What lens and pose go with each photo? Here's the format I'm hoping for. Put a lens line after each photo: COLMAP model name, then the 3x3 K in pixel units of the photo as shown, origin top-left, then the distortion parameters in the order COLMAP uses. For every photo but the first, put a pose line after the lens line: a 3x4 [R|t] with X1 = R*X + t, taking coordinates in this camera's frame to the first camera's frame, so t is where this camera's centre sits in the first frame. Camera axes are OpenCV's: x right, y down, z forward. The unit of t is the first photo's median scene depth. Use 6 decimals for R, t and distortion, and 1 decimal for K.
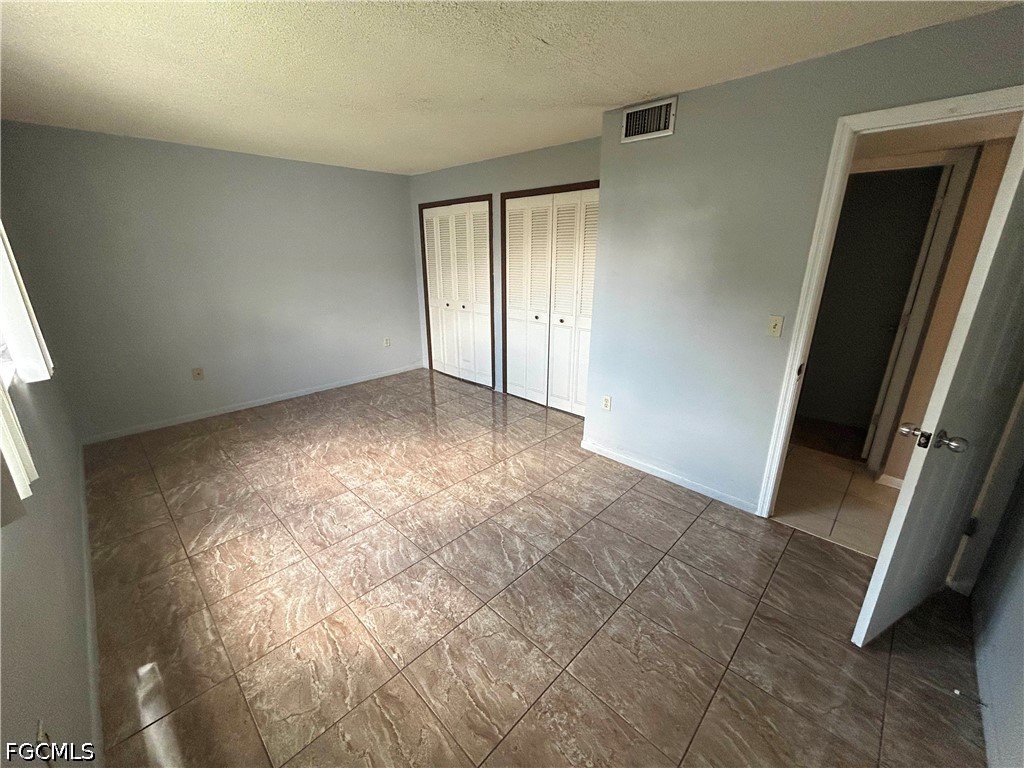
lens RADIAL K [[413.4, 0, 508.1], [0, 413.4, 383.5], [0, 0, 1]] dist [-0.001267, 0.000959]
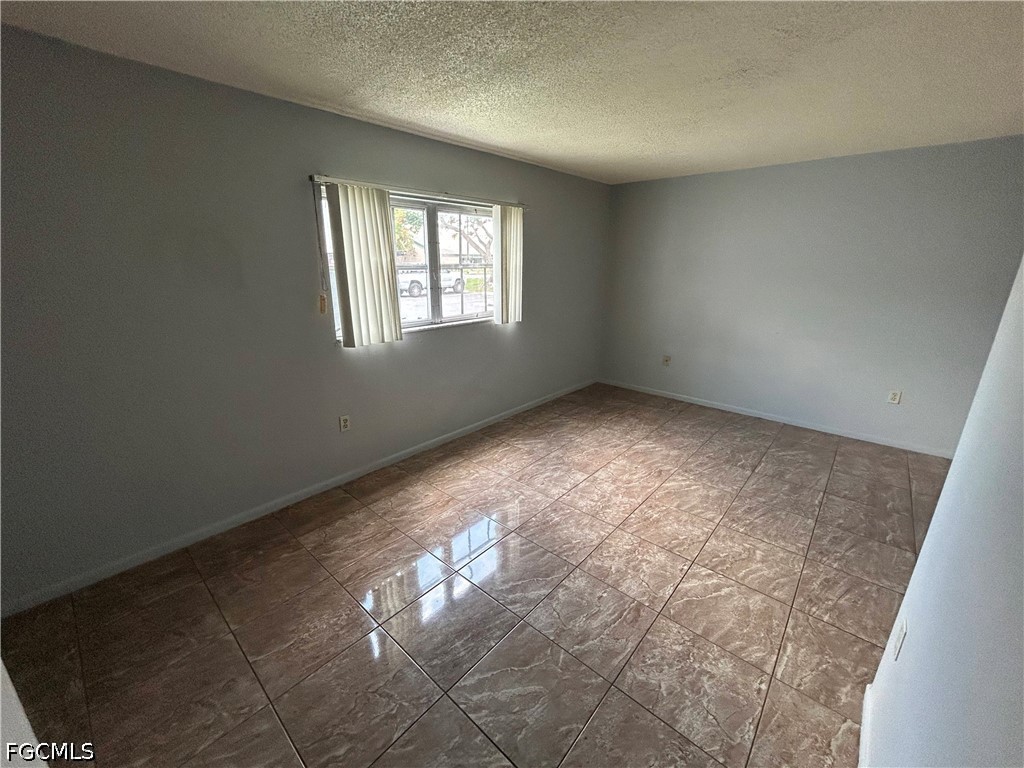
lens RADIAL K [[413.4, 0, 508.1], [0, 413.4, 383.5], [0, 0, 1]] dist [-0.001267, 0.000959]
pose [[0.046835, 0.288503, -0.956333, 0.576468], [-0.313343, 0.913304, 0.260177, -0.179868], [0.948484, 0.287475, 0.133175, 0.543480]]
